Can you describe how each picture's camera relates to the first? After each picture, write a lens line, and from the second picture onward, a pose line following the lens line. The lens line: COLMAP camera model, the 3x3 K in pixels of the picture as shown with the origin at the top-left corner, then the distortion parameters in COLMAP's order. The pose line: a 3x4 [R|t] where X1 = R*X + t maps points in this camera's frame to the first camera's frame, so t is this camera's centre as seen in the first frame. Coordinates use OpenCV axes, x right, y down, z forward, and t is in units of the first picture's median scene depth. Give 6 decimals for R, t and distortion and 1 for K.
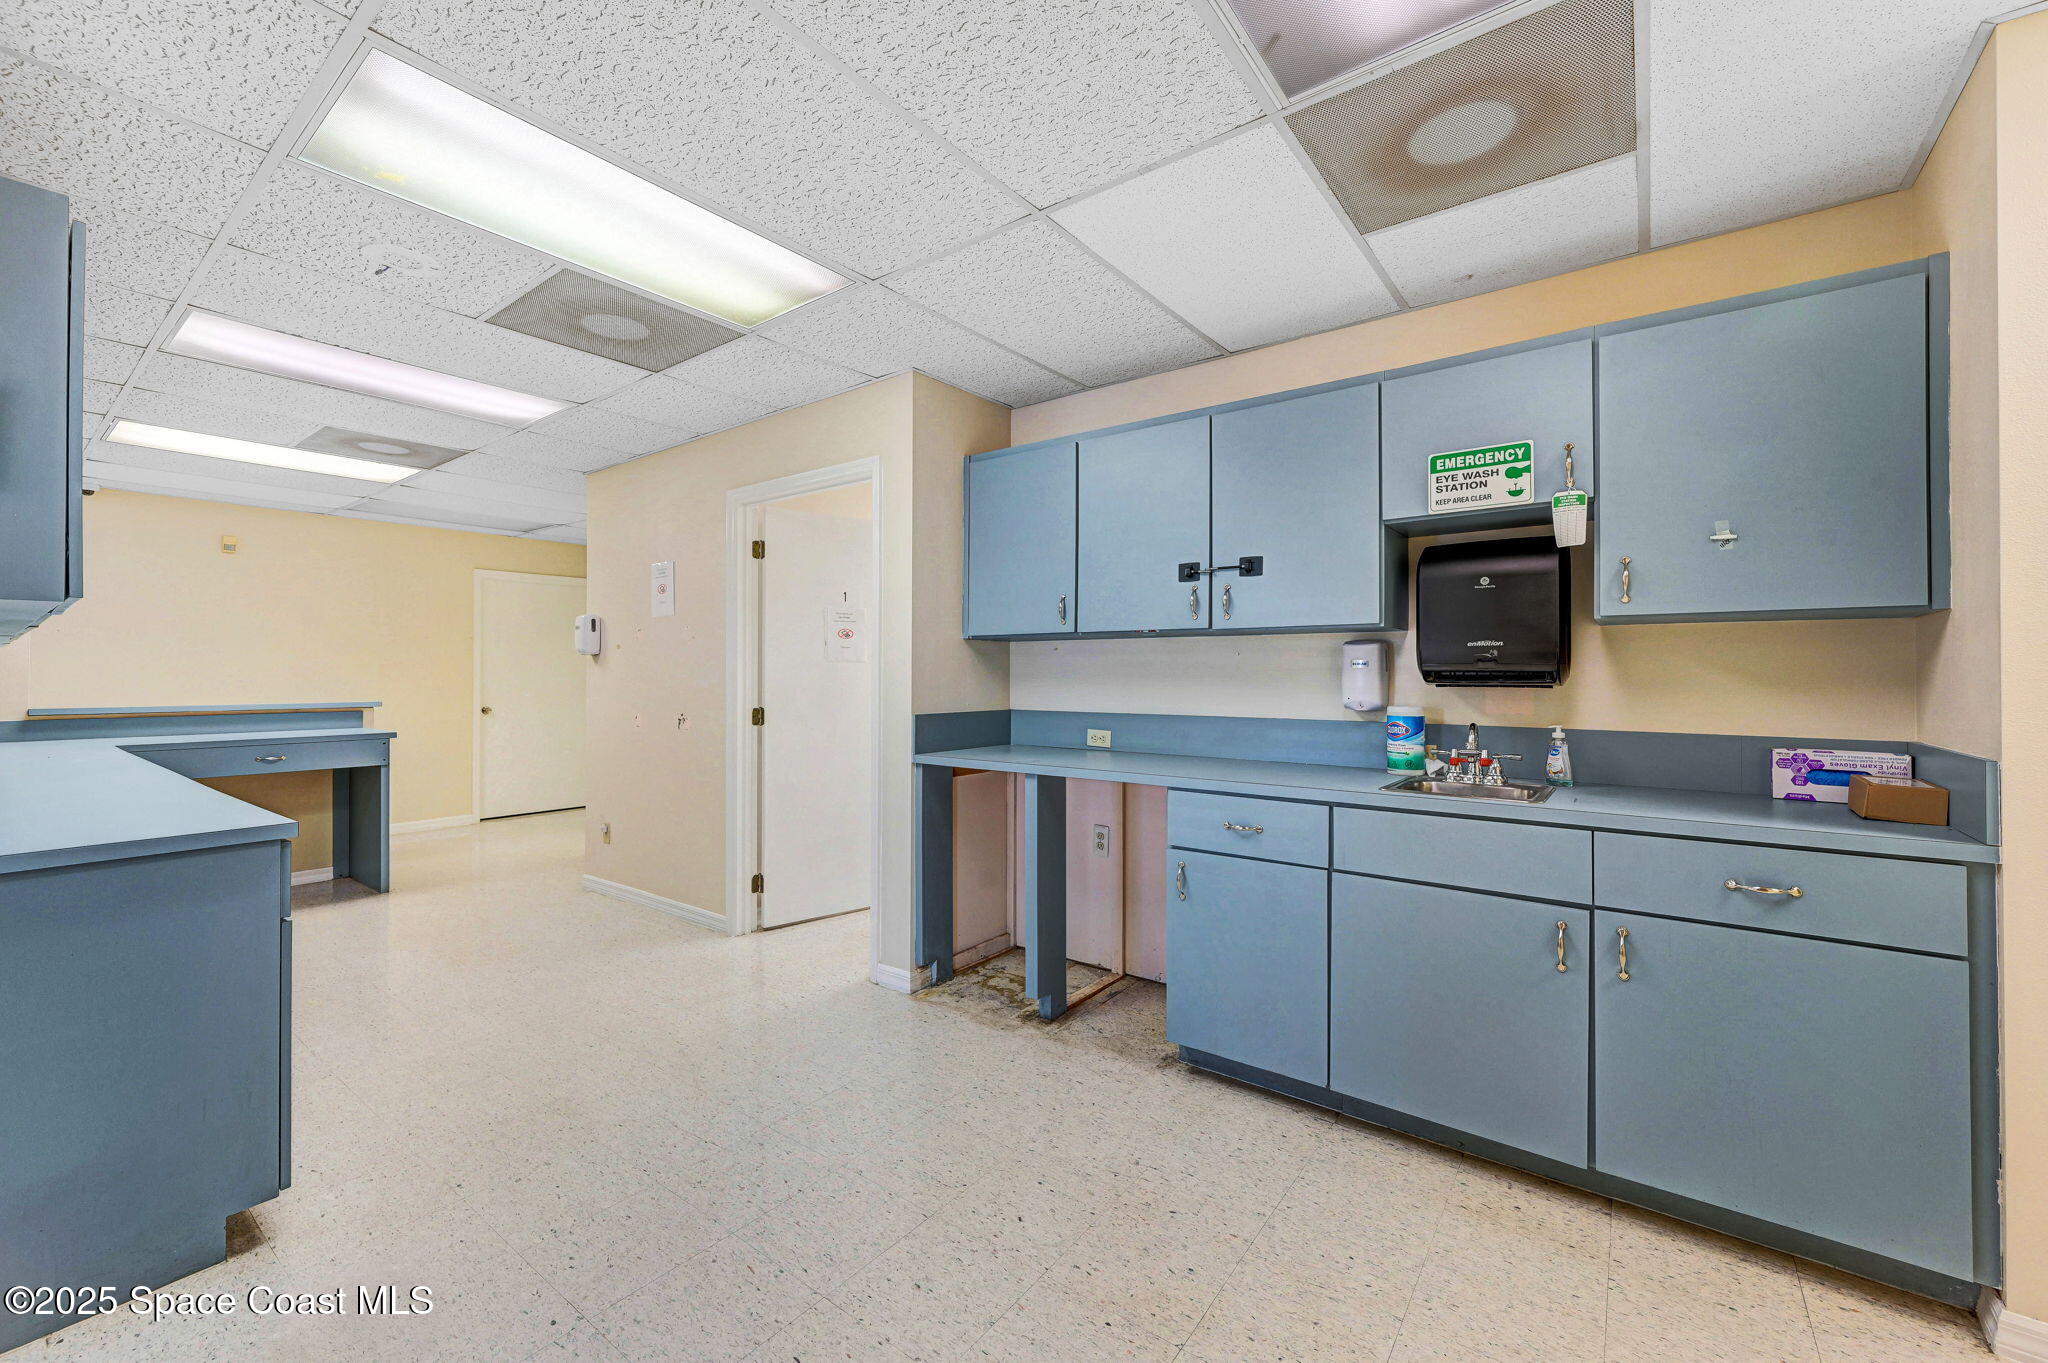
lens RADIAL K [[815.3, 0, 1023.6], [0, 815.3, 678.4], [0, 0, 1]] dist [-0.001121, -0.000416]
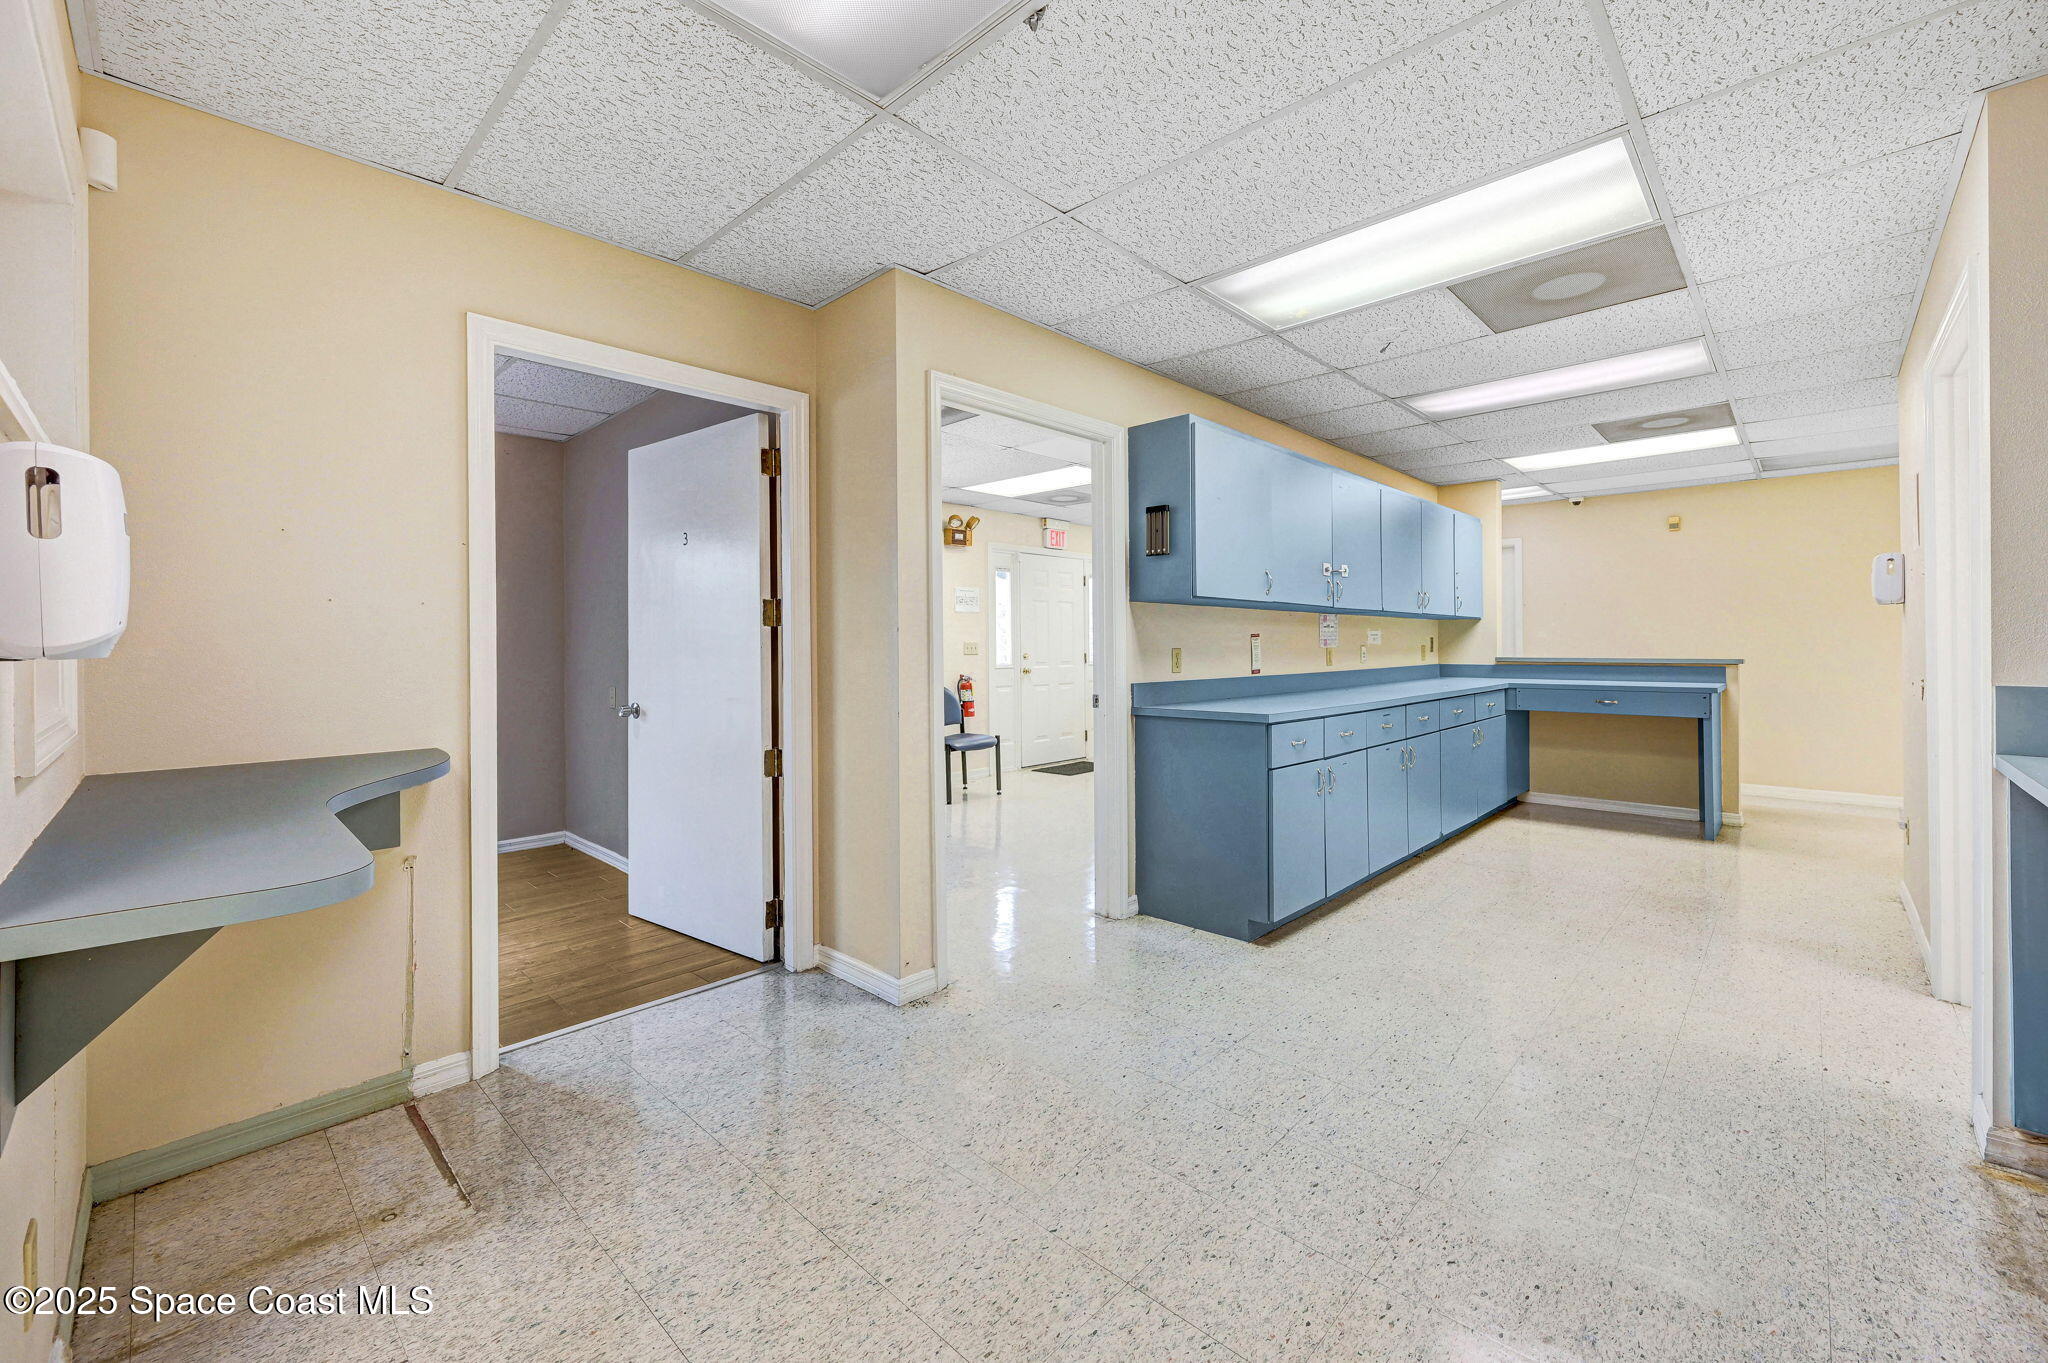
lens RADIAL K [[815.3, 0, 1055.3], [0, 815.3, 655.7], [0, 0, 1]] dist [-0.001121, -0.000416]
pose [[-0.087950, 0.012406, -0.996048, 0.505094], [0.005699, 0.999912, 0.011950, 0.013113], [0.996109, -0.004626, -0.088013, 0.391066]]
